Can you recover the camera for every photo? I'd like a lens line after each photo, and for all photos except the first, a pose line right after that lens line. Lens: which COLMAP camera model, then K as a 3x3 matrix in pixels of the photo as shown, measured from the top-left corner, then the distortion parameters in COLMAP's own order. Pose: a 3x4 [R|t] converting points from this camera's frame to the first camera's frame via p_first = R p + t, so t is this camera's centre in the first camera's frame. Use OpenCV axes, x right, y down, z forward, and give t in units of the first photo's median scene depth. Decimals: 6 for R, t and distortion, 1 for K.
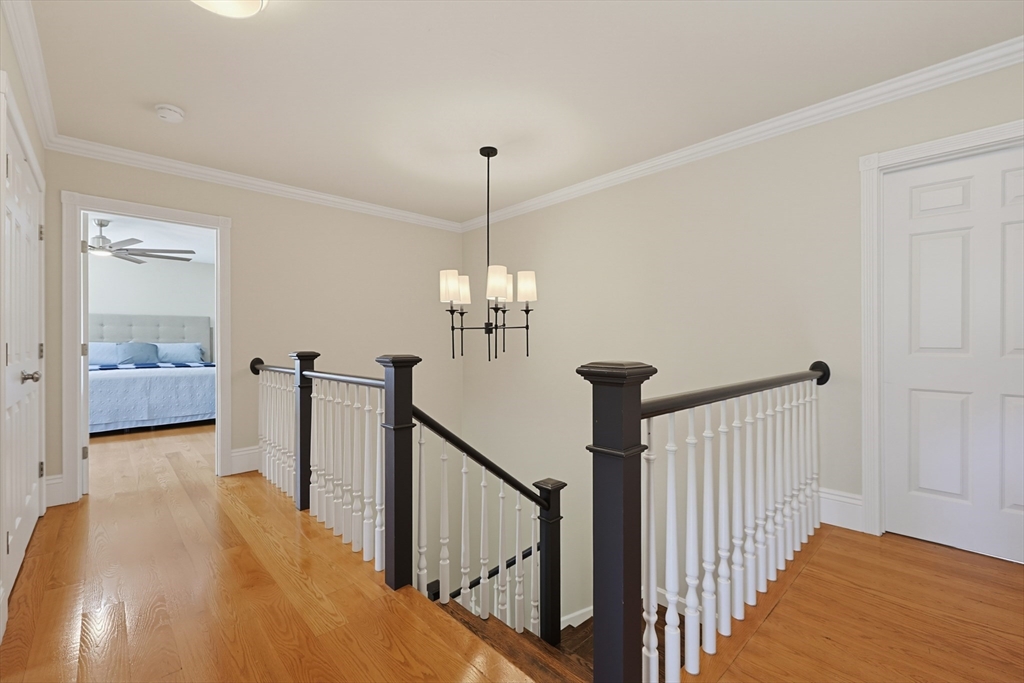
lens RADIAL K [[439.9, 0, 515.2], [0, 439.9, 342.2], [0, 0, 1]] dist [0.001527, 0.000084]
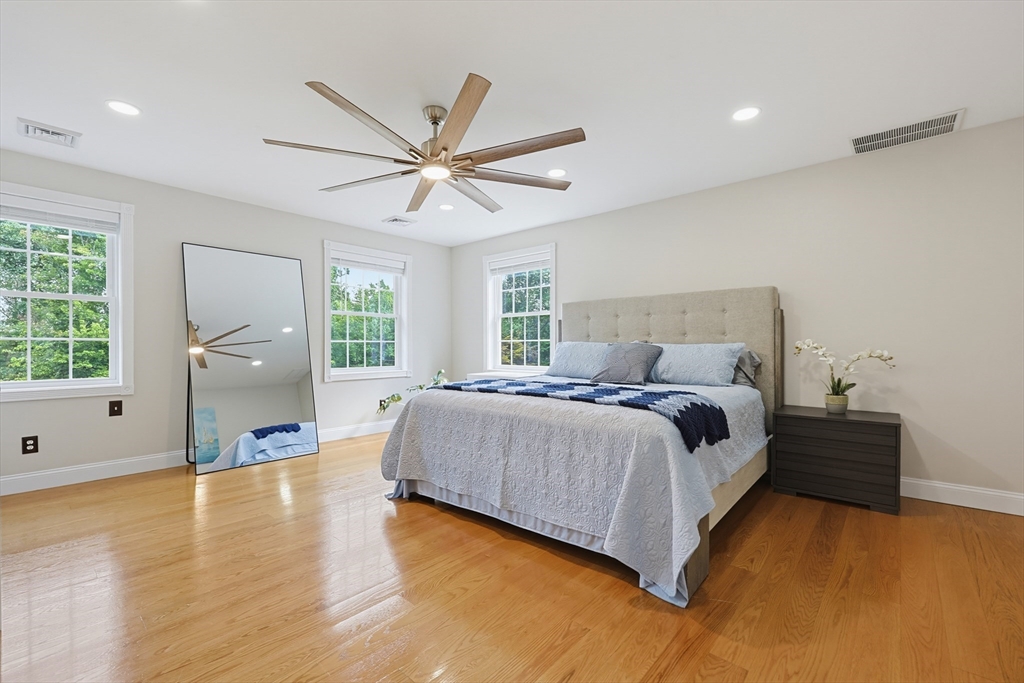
lens RADIAL K [[439.9, 0, 515.2], [0, 439.9, 342.2], [0, 0, 1]] dist [0.001527, 0.000084]
pose [[0.098008, -0.003555, -0.995179, -0.299181], [0.000310, 0.999994, -0.003542, 0.002132], [0.995186, 0.000038, 0.098008, 0.774172]]
